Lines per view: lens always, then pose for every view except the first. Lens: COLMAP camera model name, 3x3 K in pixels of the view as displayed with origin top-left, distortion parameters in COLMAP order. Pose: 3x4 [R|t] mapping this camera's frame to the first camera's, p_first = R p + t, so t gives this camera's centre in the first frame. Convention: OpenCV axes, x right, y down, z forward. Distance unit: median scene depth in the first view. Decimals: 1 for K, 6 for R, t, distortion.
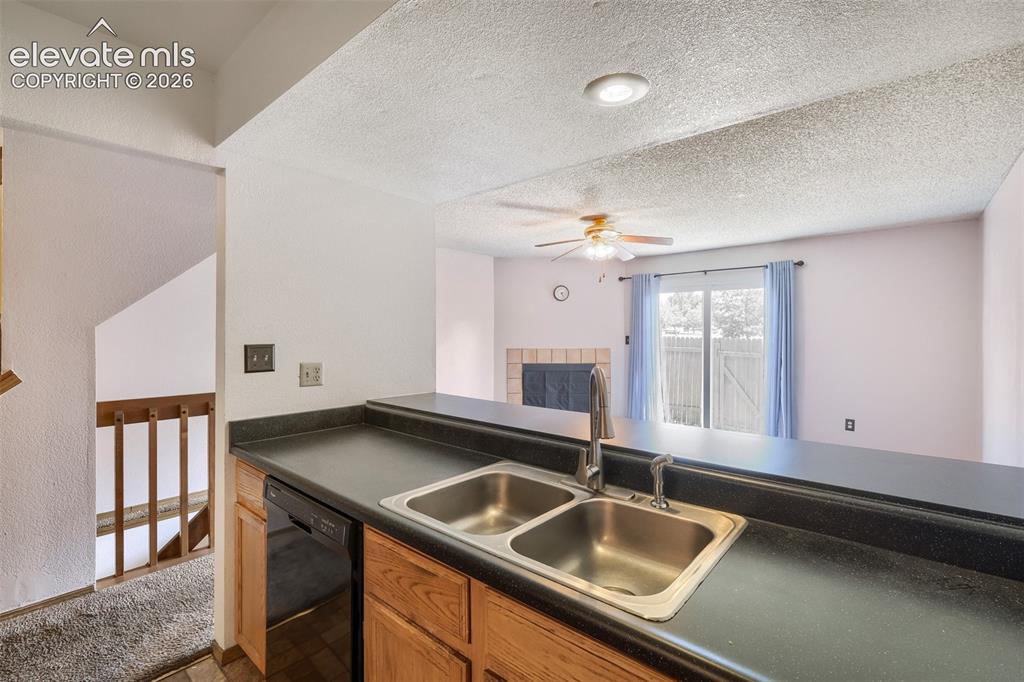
lens RADIAL K [[456.9, 0, 506.1], [0, 456.9, 338.4], [0, 0, 1]] dist [0.012188, -0.000007]
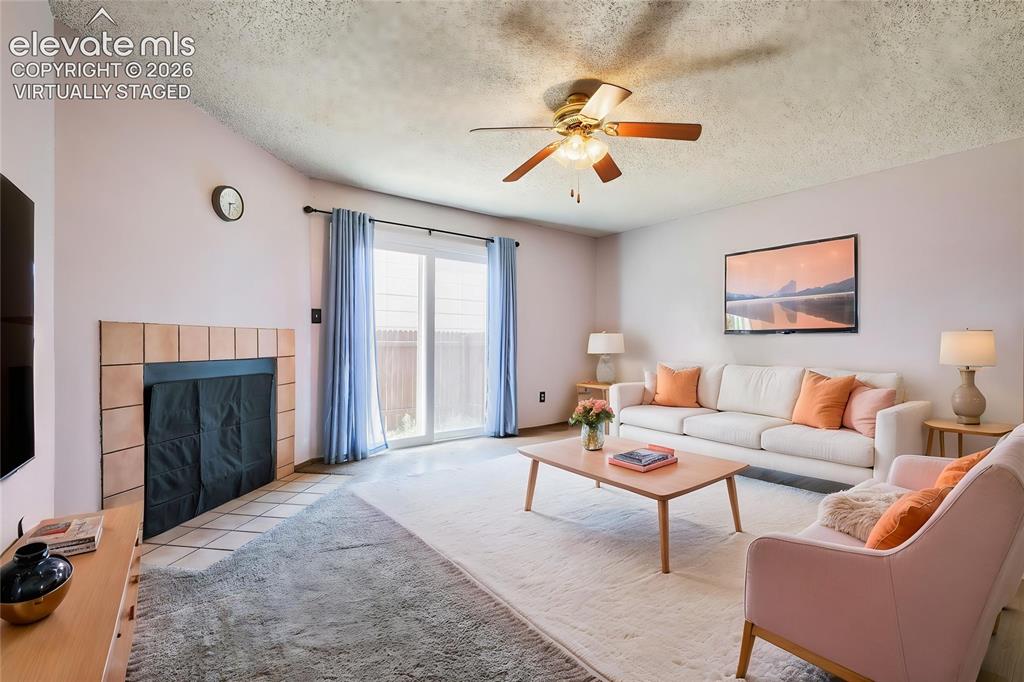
lens RADIAL K [[456.9, 0, 511.0], [0, 456.9, 343.3], [0, 0, 1]] dist [0.012188, -0.000007]
pose [[0.185963, 0.000145, 0.982557, -0.270485], [0.013137, 0.999910, -0.002634, 0.043766], [-0.982469, 0.013398, 0.185944, 0.643949]]
